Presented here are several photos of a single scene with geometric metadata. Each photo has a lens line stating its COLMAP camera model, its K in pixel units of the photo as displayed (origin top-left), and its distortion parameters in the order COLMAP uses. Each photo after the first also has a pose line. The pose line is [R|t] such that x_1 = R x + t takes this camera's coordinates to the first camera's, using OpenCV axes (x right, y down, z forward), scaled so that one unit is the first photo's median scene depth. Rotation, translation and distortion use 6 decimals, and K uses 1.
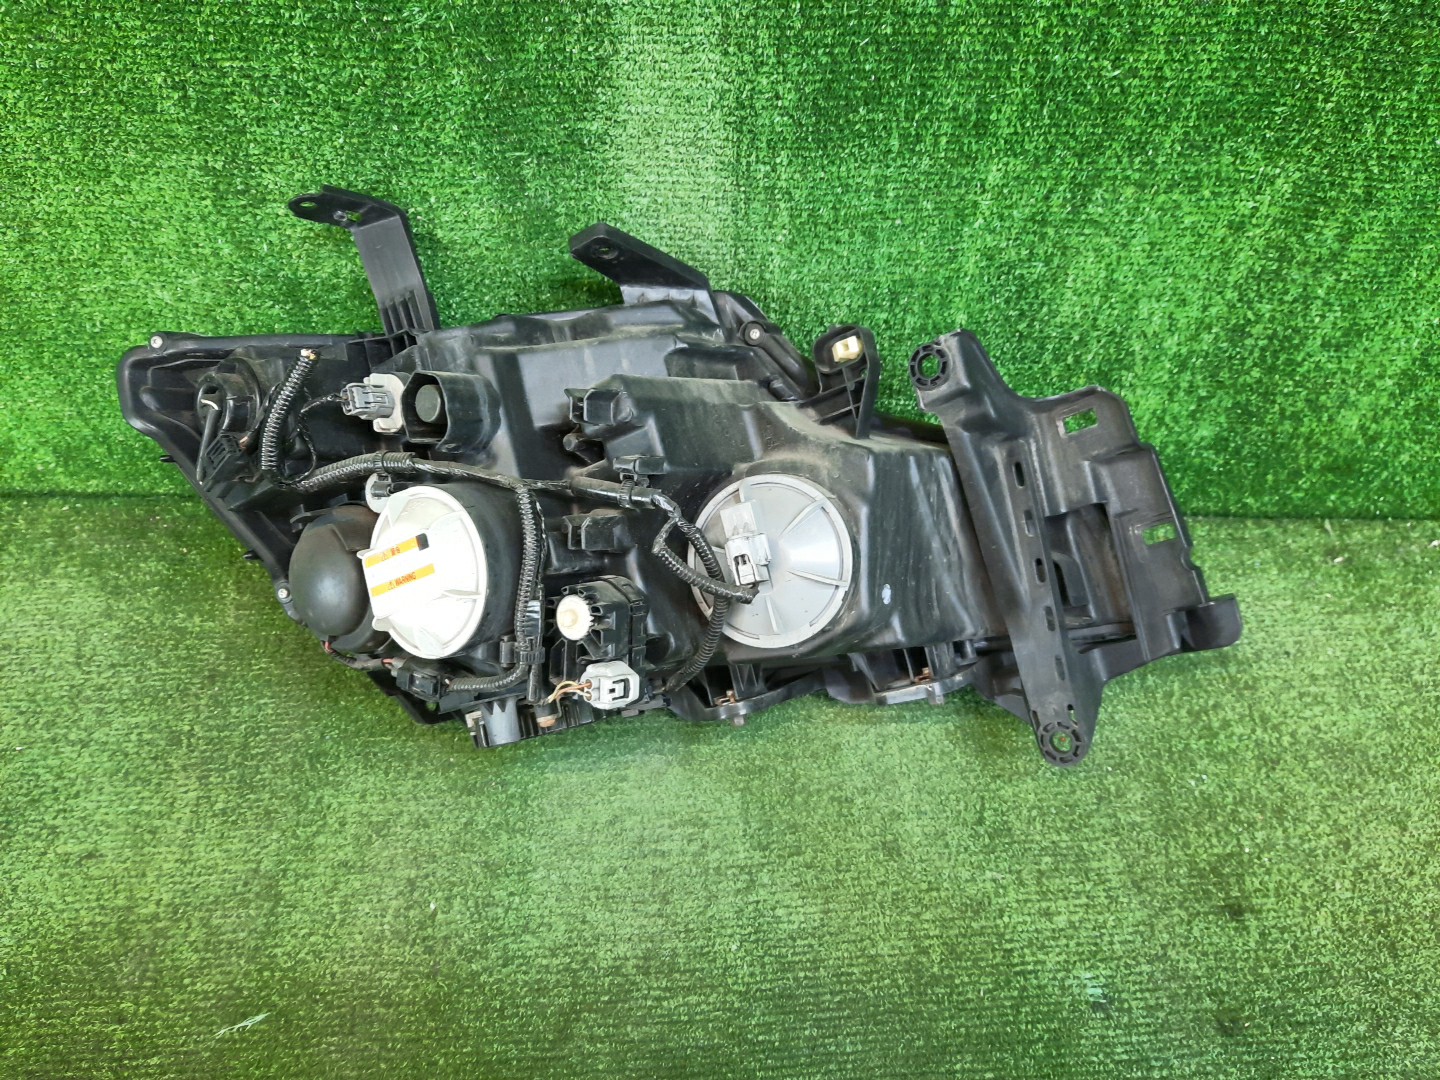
lens RADIAL K [[1051.3, 0, 714.5], [0, 1051.3, 549.8], [0, 0, 1]] dist [0.014510, -0.028704]
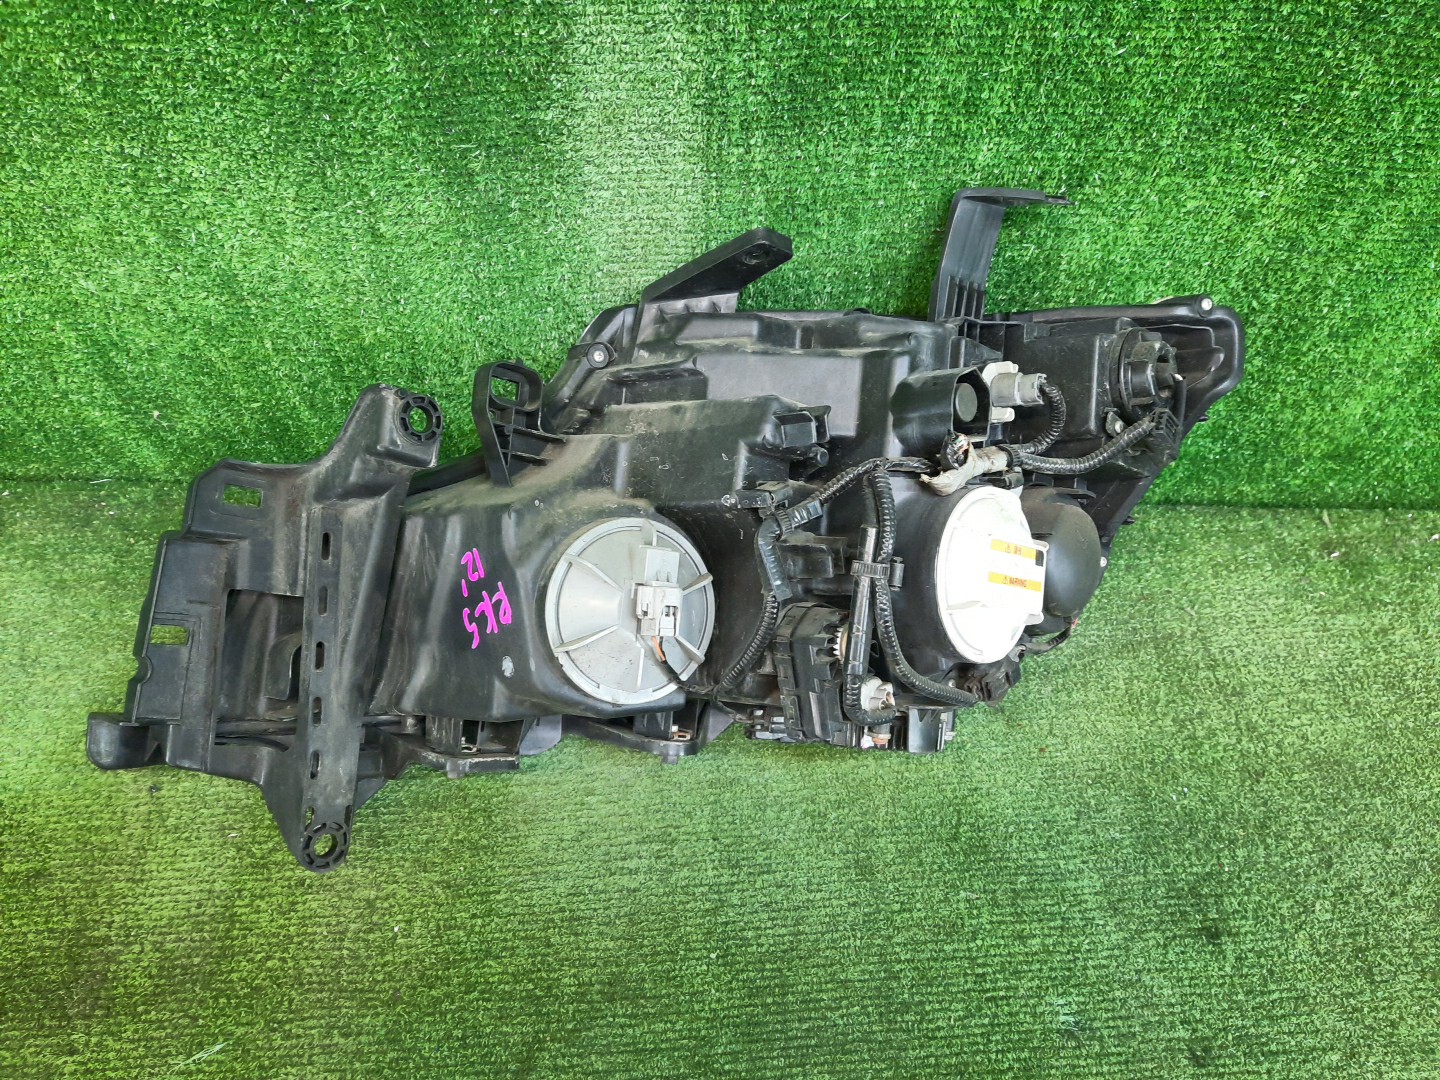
lens RADIAL K [[1047.4, 0, 714.0], [0, 1047.4, 548.8], [0, 0, 1]] dist [0.021304, -0.035726]
pose [[0.999951, 0.004917, 0.008596, 0.019738], [-0.005658, 0.996066, 0.088436, -0.099804], [-0.008127, -0.088480, 0.996045, 0.059825]]
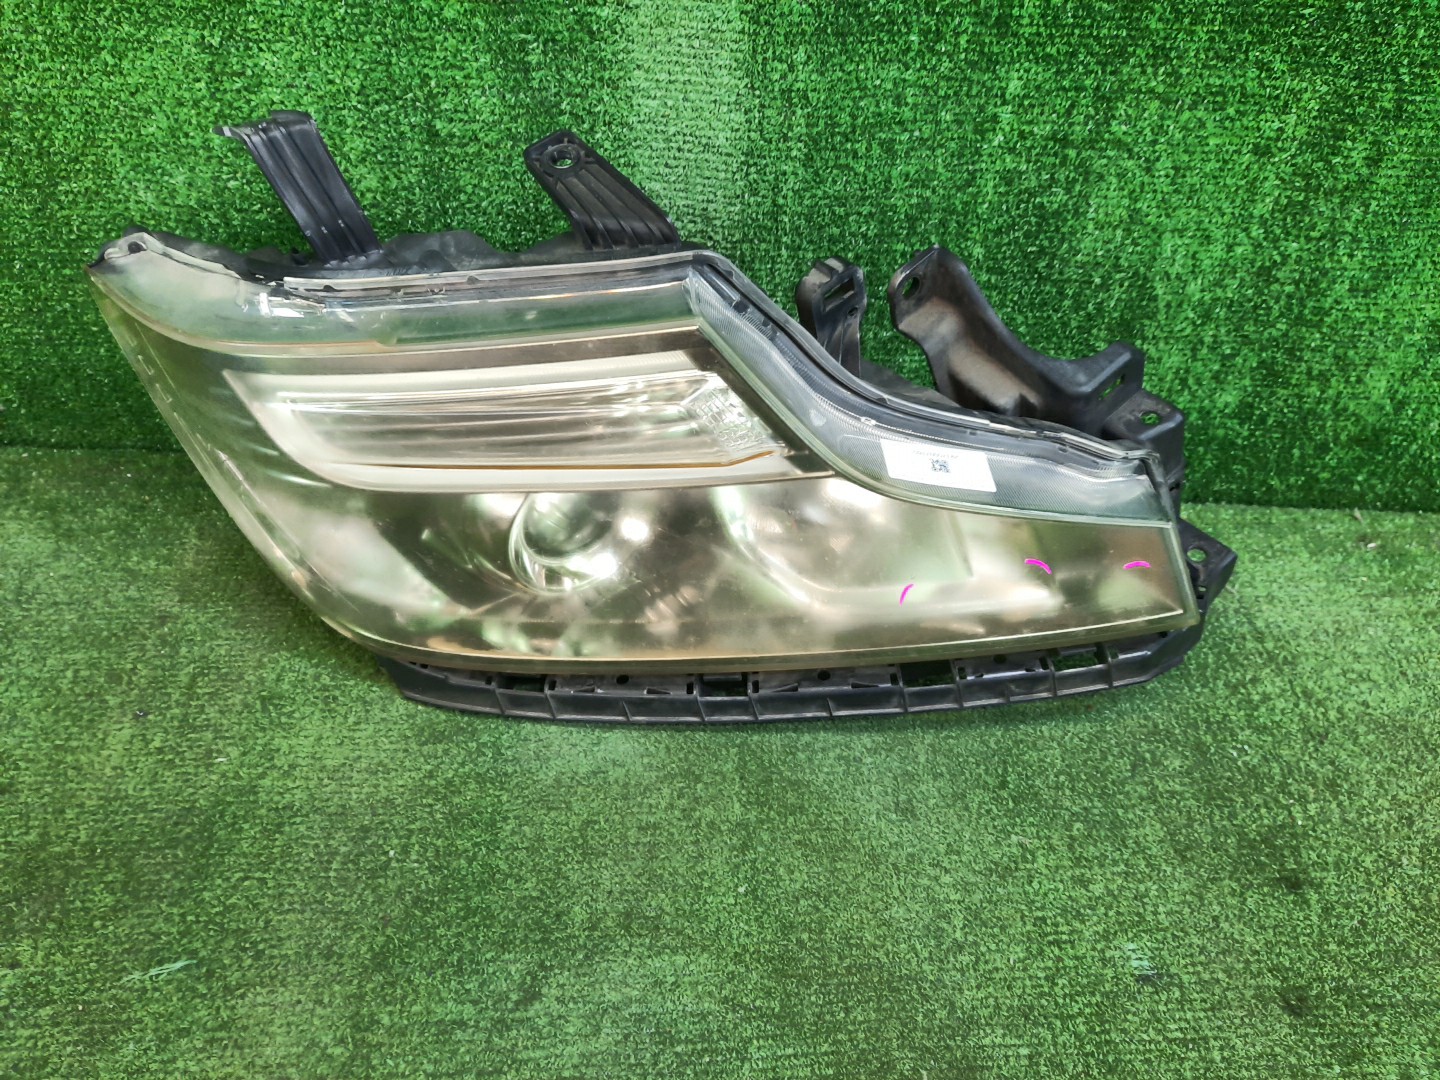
lens RADIAL K [[1047.4, 0, 714.0], [0, 1047.4, 548.8], [0, 0, 1]] dist [0.021304, -0.035726]
pose [[0.999600, 0.026677, 0.009365, -0.009199], [-0.025267, 0.991514, -0.127517, 0.190206], [-0.012687, 0.127230, 0.991792, 0.092307]]
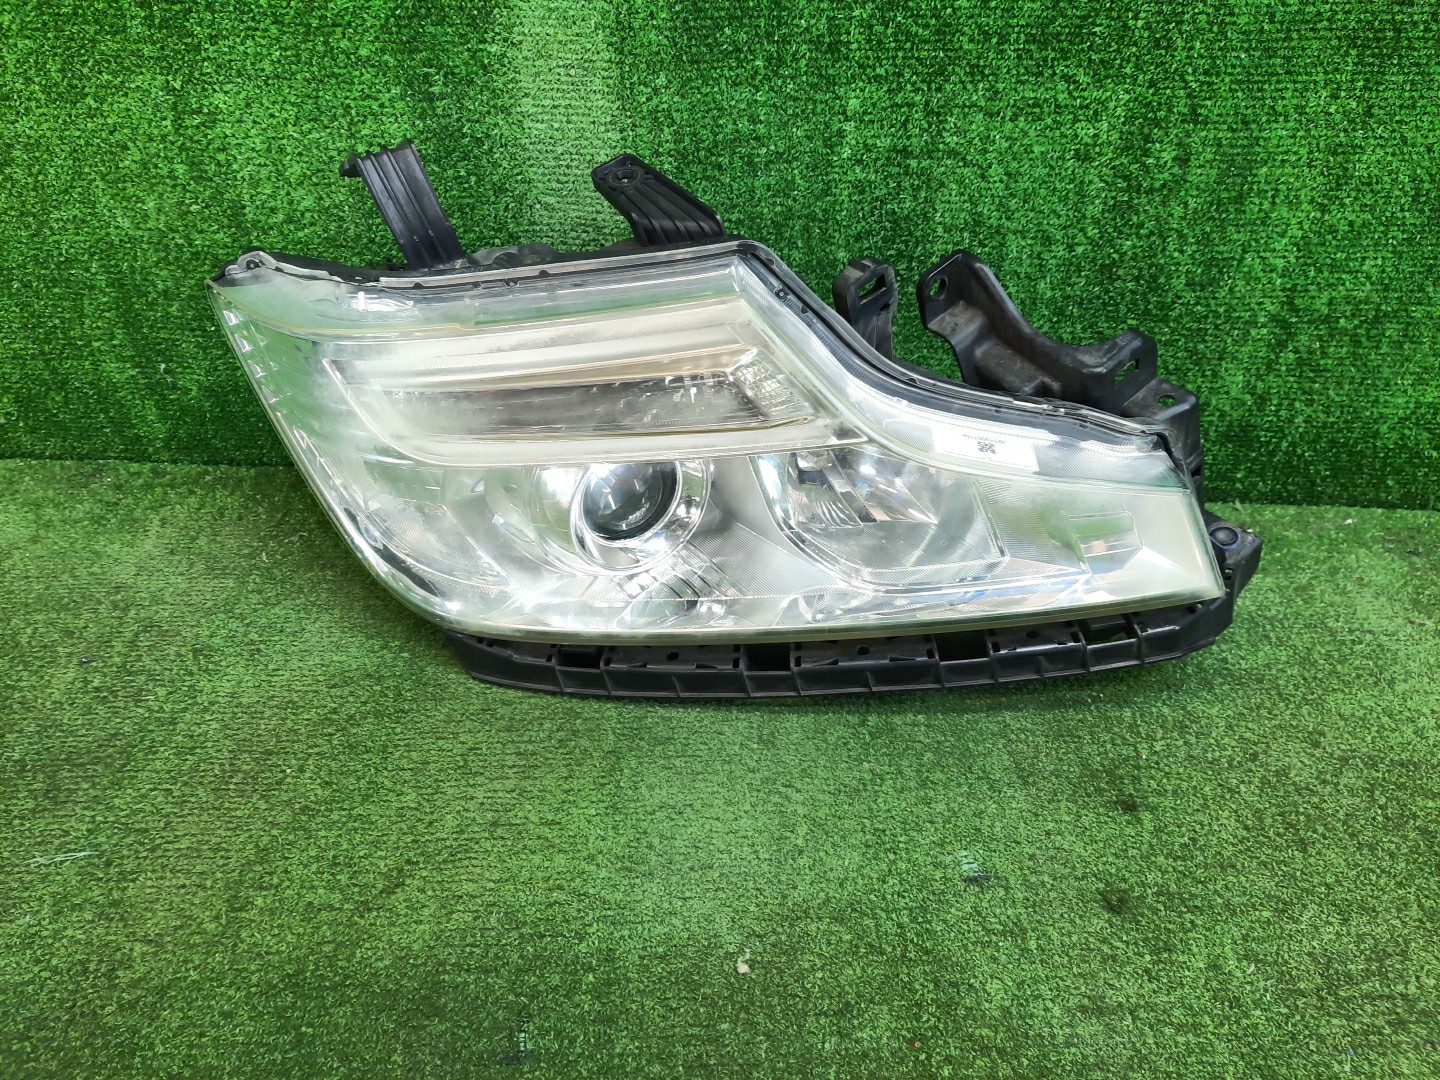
lens RADIAL K [[1040.6, 0, 713.9], [0, 1040.6, 547.6], [0, 0, 1]] dist [0.029029, -0.038824]
pose [[0.998998, 0.018282, -0.040848, 0.162064], [-0.027824, 0.968629, -0.246949, 0.364450], [0.035052, 0.247838, 0.968167, 0.032100]]
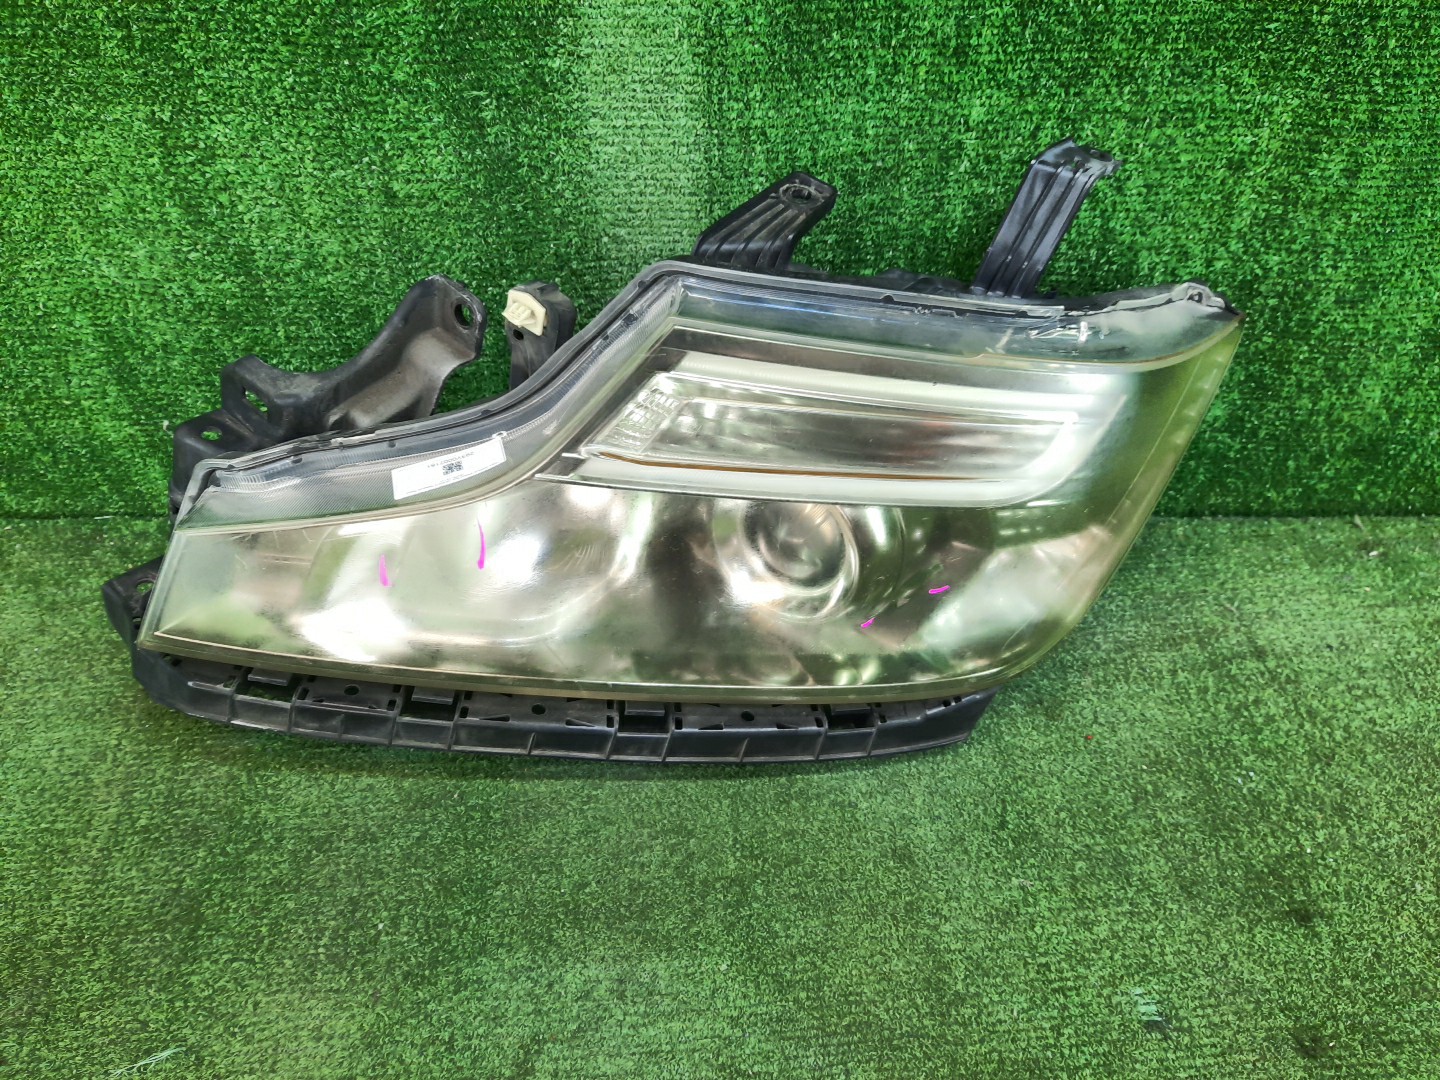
lens RADIAL K [[1051.3, 0, 714.5], [0, 1051.3, 549.8], [0, 0, 1]] dist [0.014510, -0.028704]
pose [[0.999762, -0.021394, -0.004307, 0.021596], [0.020639, 0.991040, -0.131958, 0.150162], [0.007091, 0.131838, 0.991246, 0.100182]]
